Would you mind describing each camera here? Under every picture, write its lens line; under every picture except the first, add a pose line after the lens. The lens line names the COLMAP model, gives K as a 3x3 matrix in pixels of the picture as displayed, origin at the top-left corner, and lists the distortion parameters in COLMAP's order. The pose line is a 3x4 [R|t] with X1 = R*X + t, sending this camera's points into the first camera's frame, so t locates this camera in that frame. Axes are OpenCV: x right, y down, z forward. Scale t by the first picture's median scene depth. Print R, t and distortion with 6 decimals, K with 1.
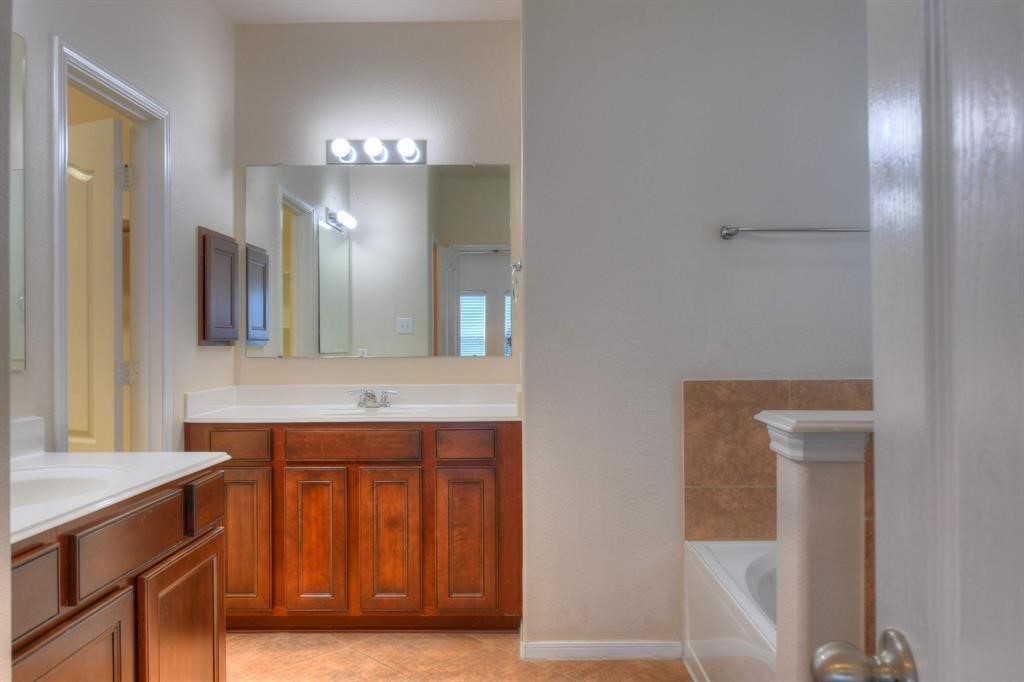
lens RADIAL K [[761.0, 0, 512.7], [0, 761.0, 340.7], [0, 0, 1]] dist [0.009493, 0.004486]
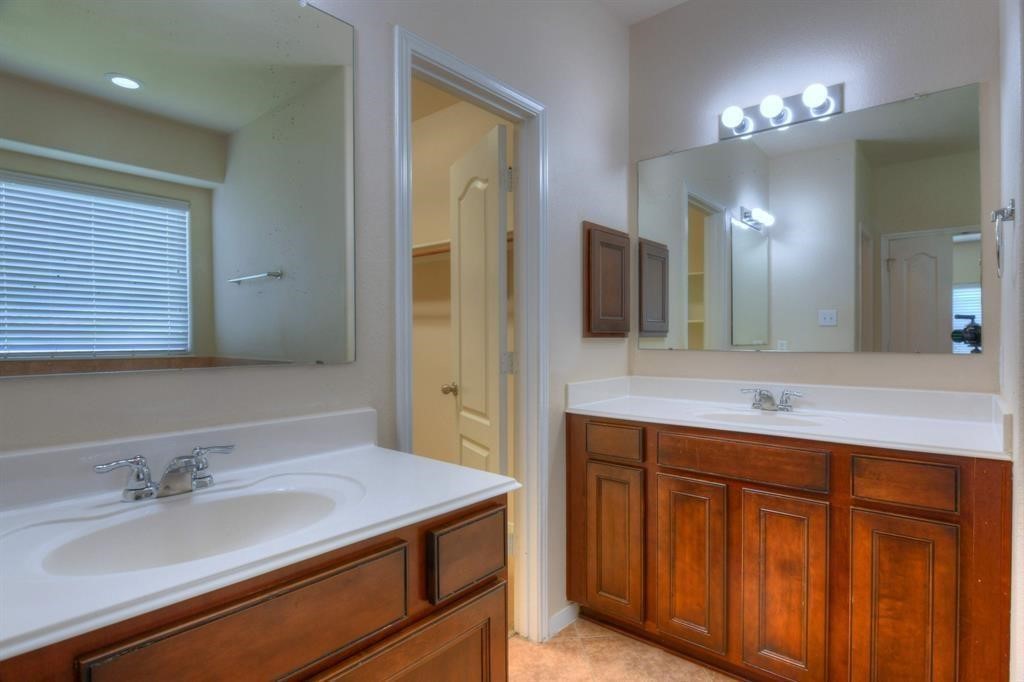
lens RADIAL K [[531.5, 0, 510.9], [0, 531.5, 336.4], [0, 0, 1]] dist [-0.008761, -0.006704]
pose [[0.765848, 0.004743, -0.643004, -0.027027], [-0.000751, 0.999979, 0.006481, 0.000532], [0.643021, -0.004480, 0.765835, 0.405081]]
